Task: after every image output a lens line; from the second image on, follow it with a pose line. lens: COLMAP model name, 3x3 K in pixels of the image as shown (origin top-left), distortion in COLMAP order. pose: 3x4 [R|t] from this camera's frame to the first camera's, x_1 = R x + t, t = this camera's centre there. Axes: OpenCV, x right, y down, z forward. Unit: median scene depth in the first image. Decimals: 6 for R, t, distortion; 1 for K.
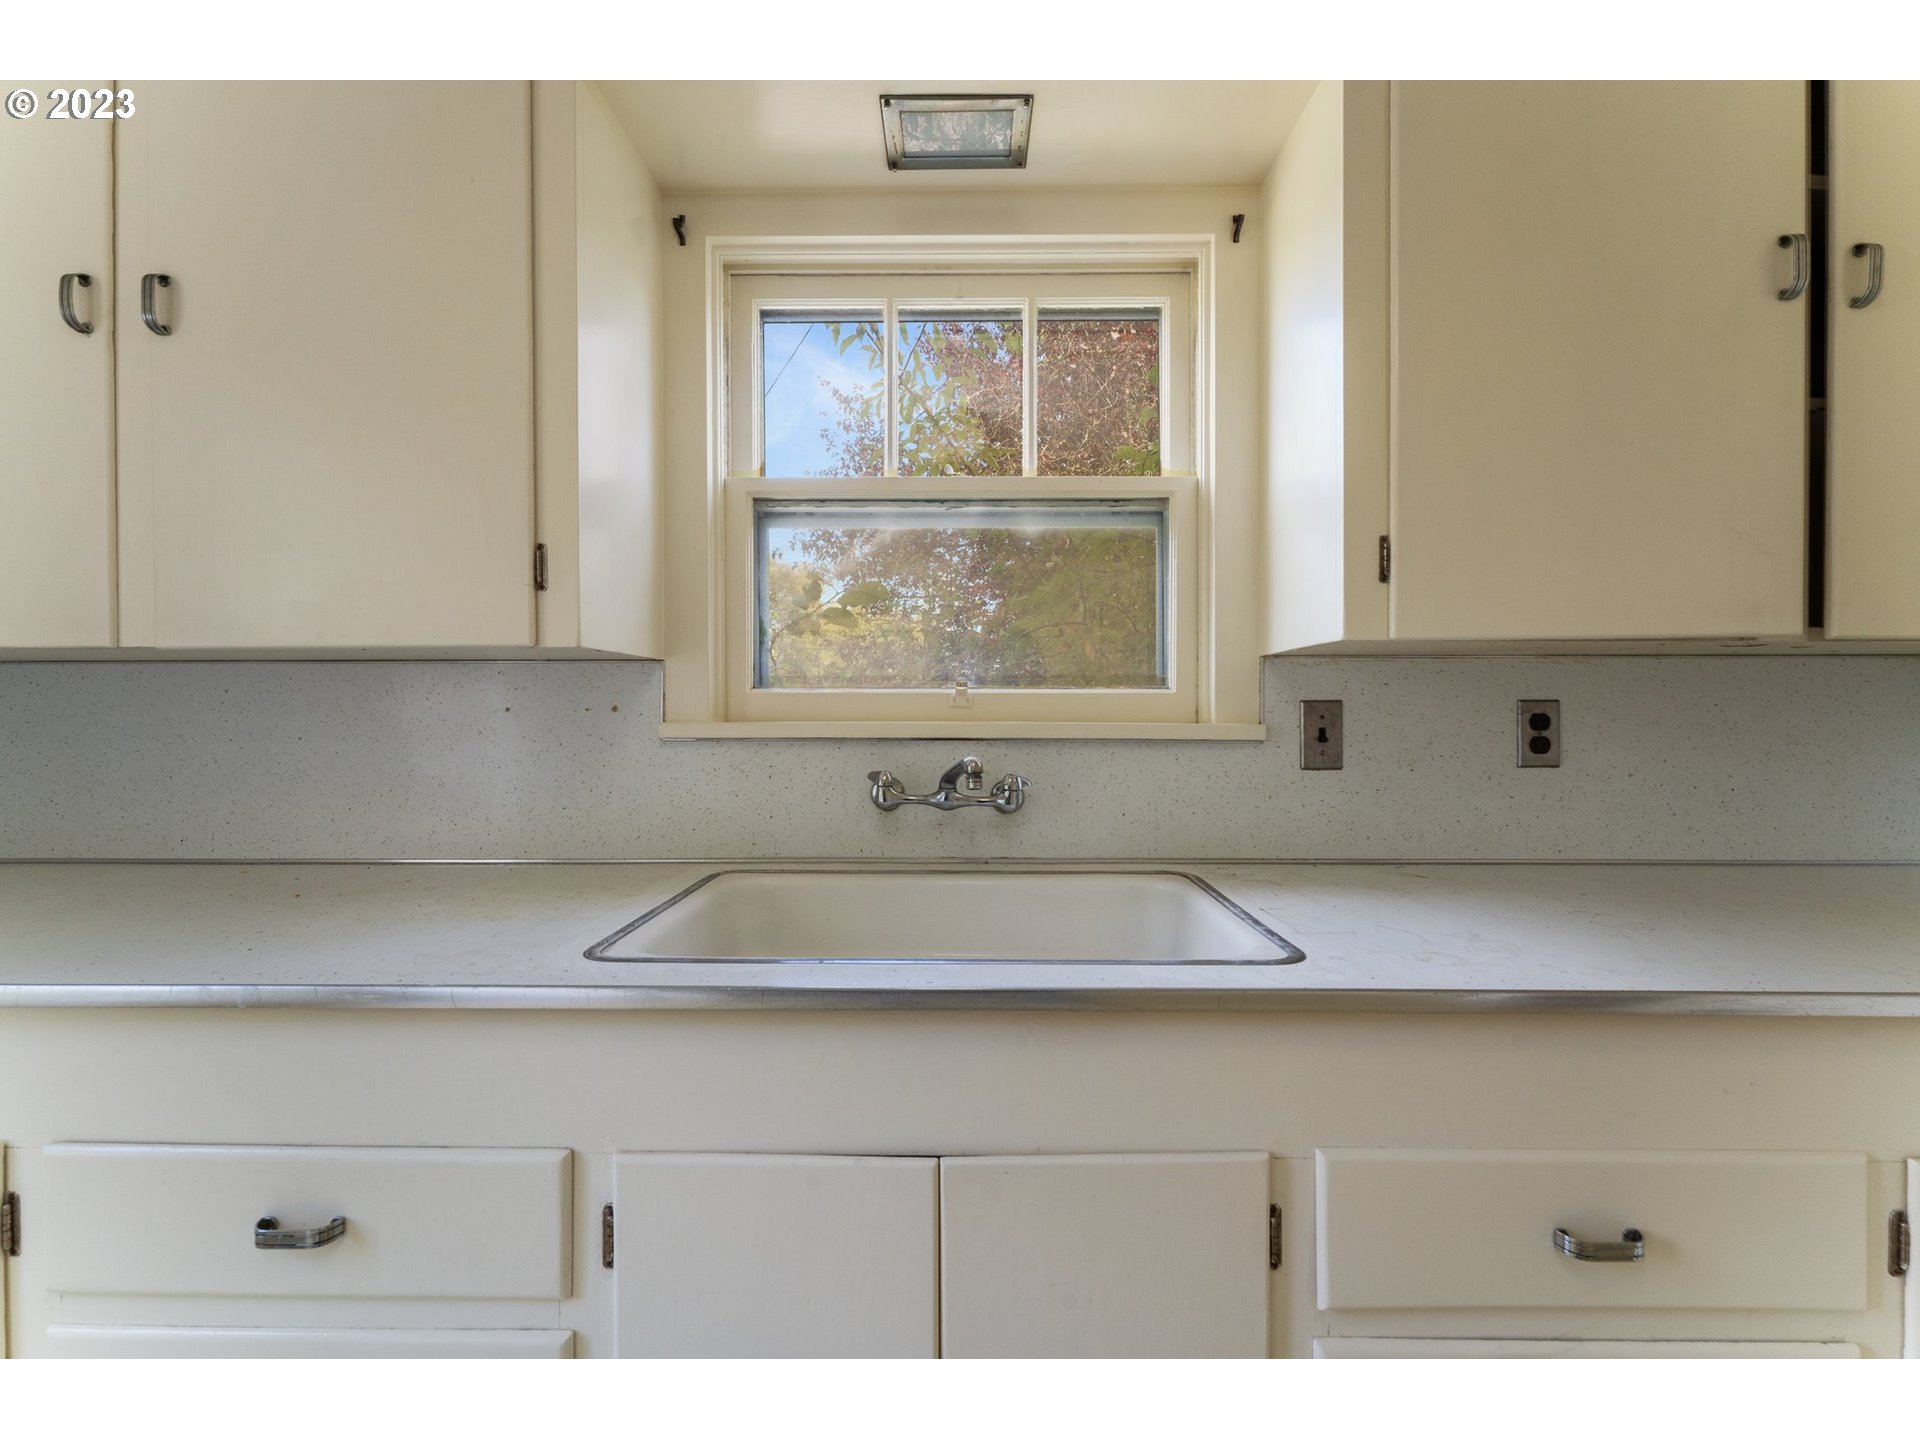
lens RADIAL K [[773.1, 0, 963.0], [0, 773.1, 717.4], [0, 0, 1]] dist [0.002632, -0.000756]
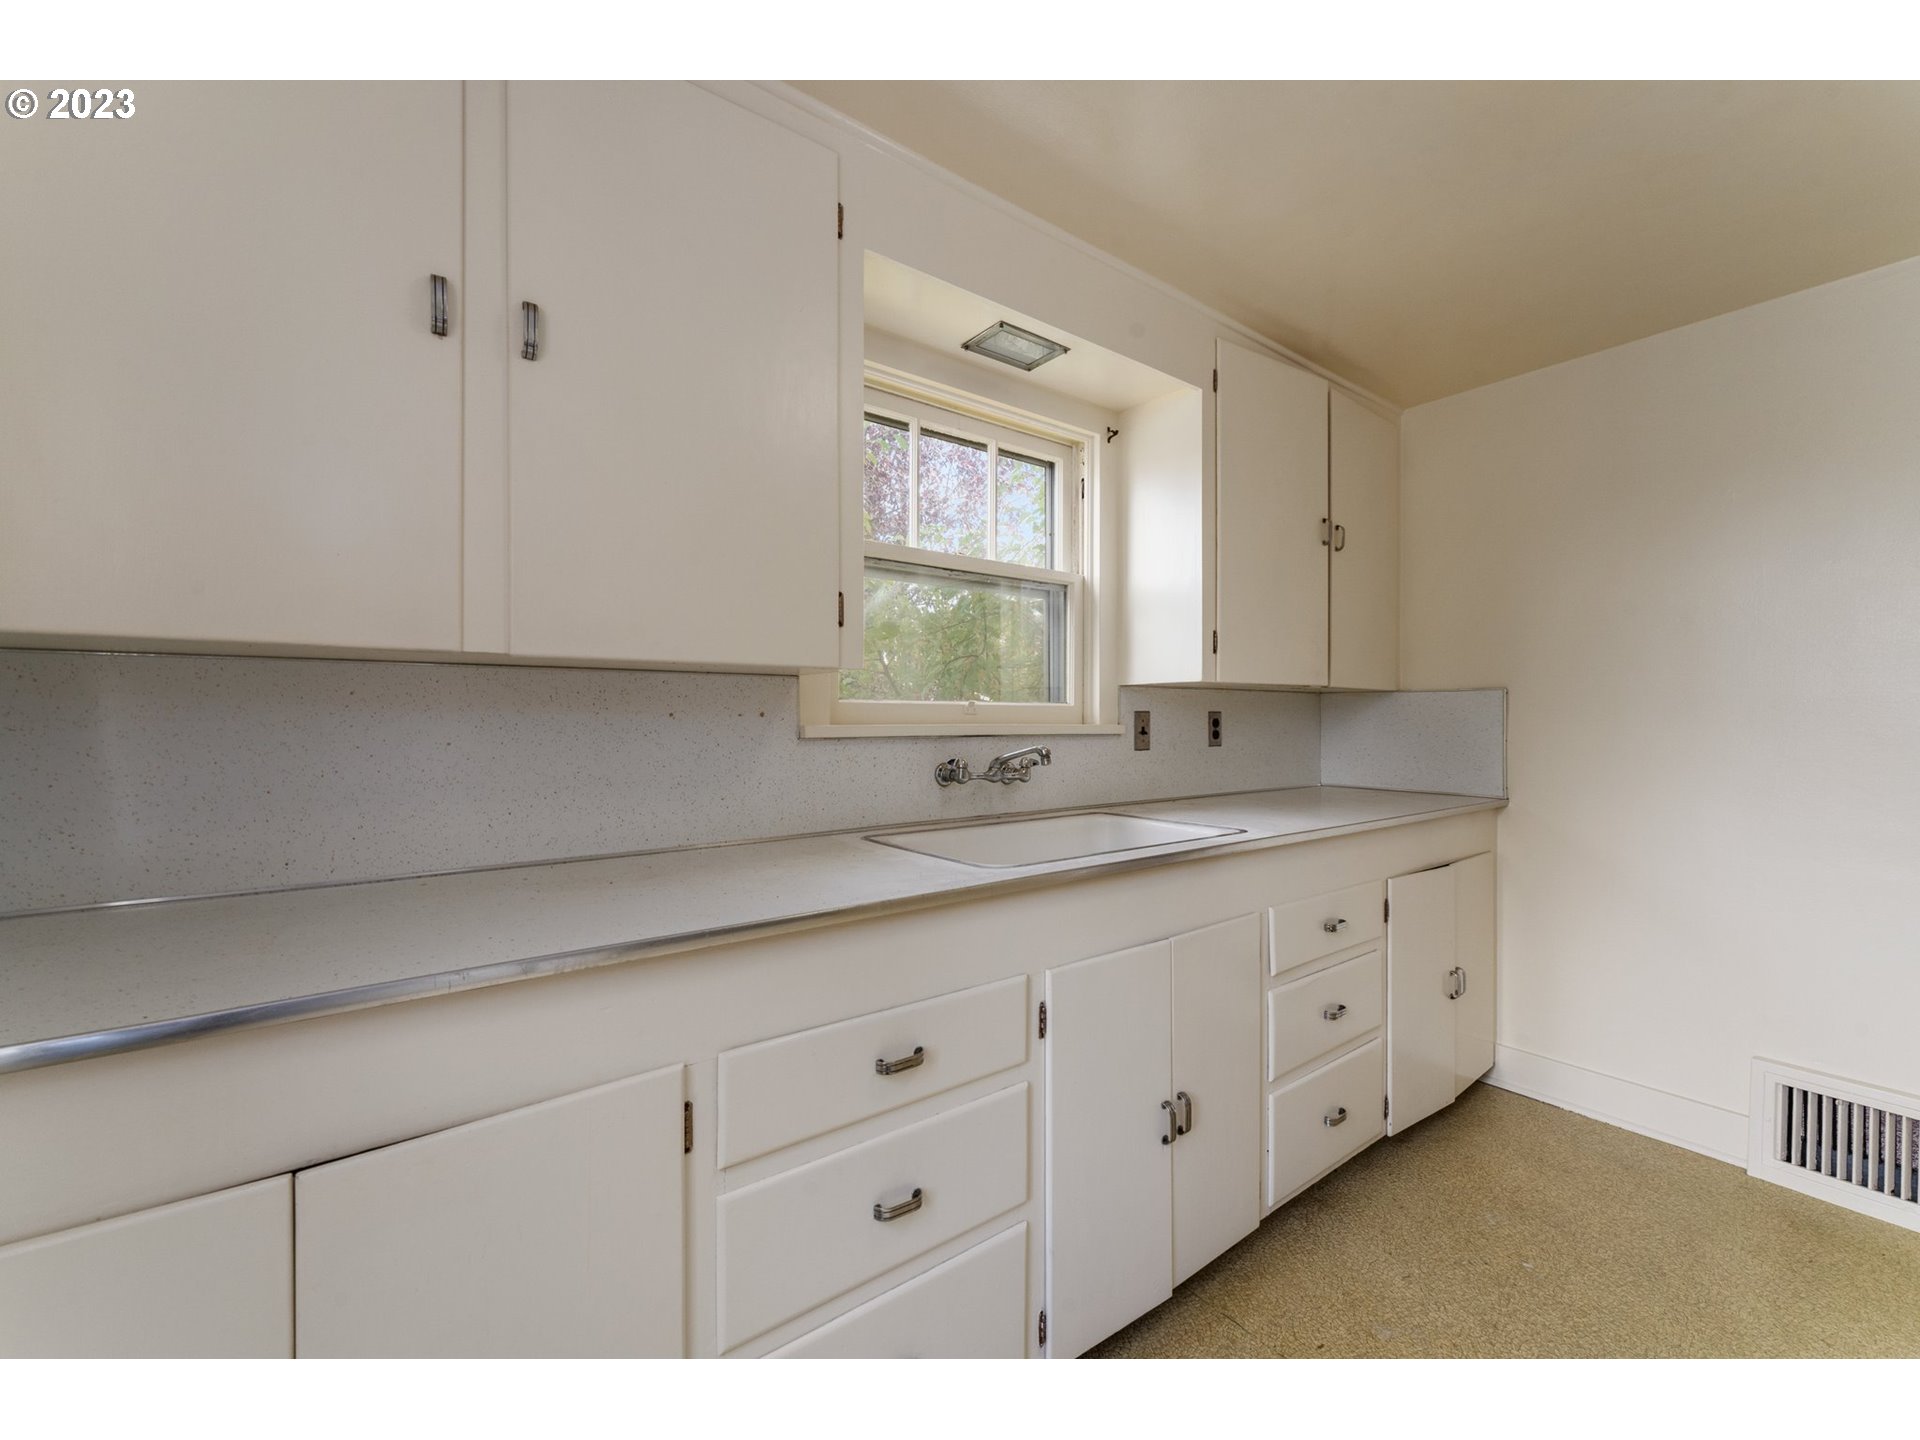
lens RADIAL K [[773.1, 0, 949.2], [0, 773.1, 722.4], [0, 0, 1]] dist [0.002632, -0.000756]
pose [[0.795514, -0.002799, 0.605929, -0.965343], [0.003194, 0.999995, 0.000427, 0.001635], [-0.605927, 0.001596, 0.795518, -0.144486]]
